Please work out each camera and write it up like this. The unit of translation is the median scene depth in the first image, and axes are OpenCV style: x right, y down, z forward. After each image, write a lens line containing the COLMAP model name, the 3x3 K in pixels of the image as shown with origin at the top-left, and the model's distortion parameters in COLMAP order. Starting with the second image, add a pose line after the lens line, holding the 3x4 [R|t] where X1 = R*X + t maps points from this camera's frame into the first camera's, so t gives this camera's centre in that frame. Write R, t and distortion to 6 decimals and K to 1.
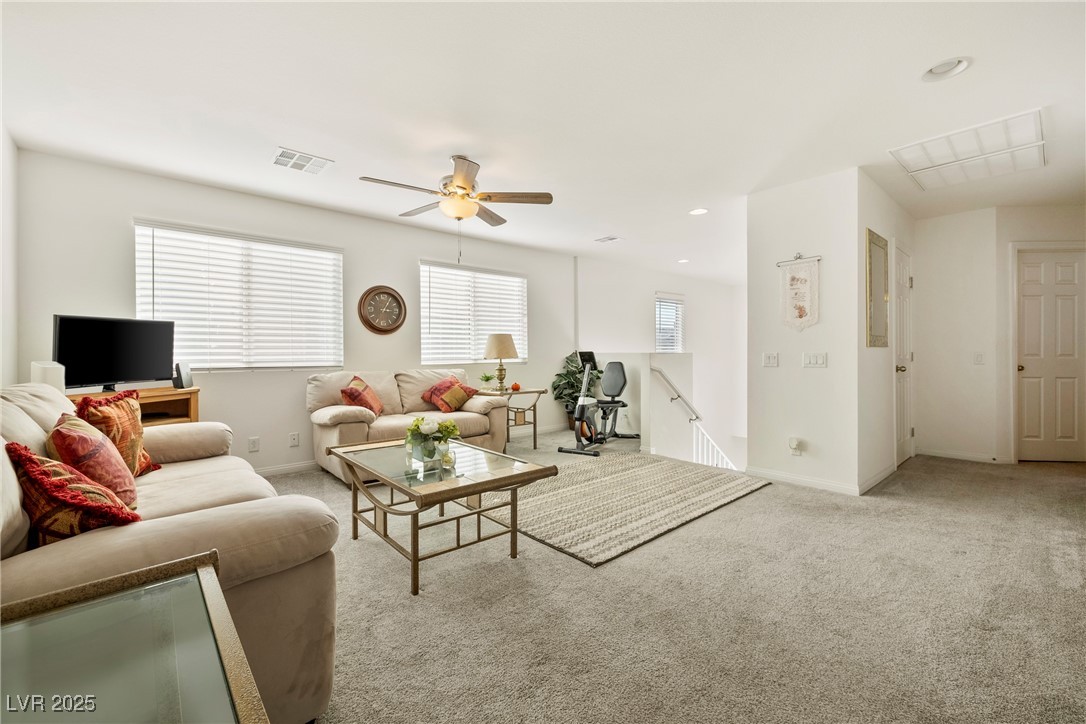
lens RADIAL K [[463.6, 0, 539.8], [0, 463.6, 357.0], [0, 0, 1]] dist [0.001514, 0.000263]
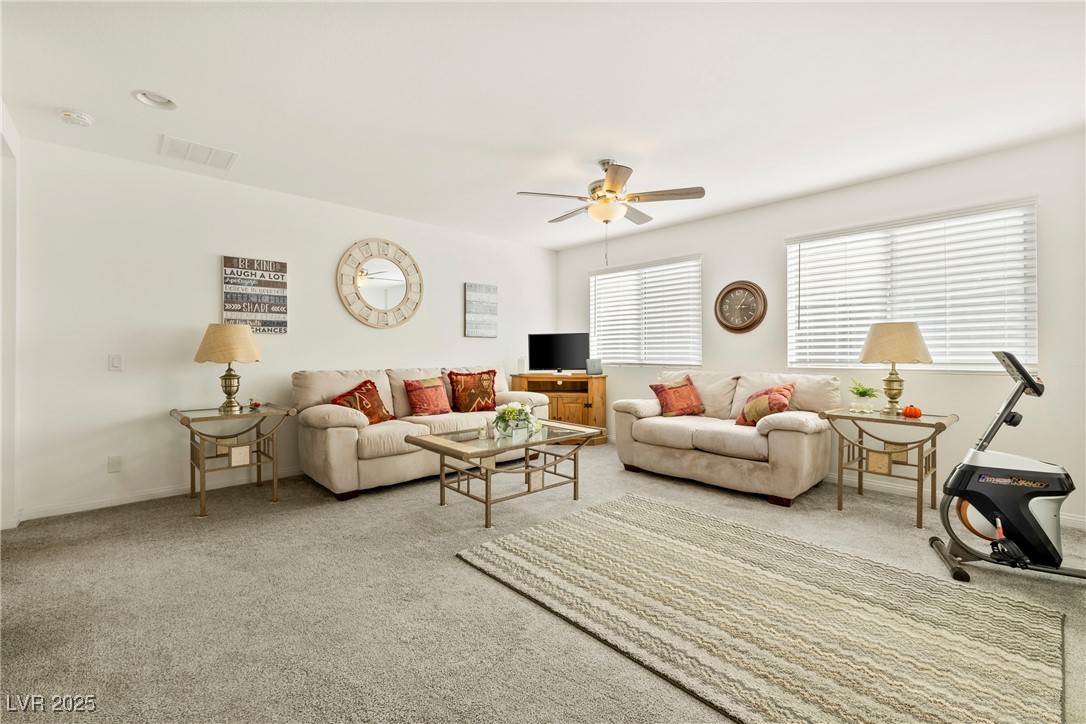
lens RADIAL K [[463.6, 0, 539.9], [0, 463.6, 358.0], [0, 0, 1]] dist [0.001514, 0.000263]
pose [[0.006180, 0.018530, -0.999809, 0.602252], [-0.003704, 0.999822, 0.018507, -0.014665], [0.999974, 0.003589, 0.006247, 0.597994]]
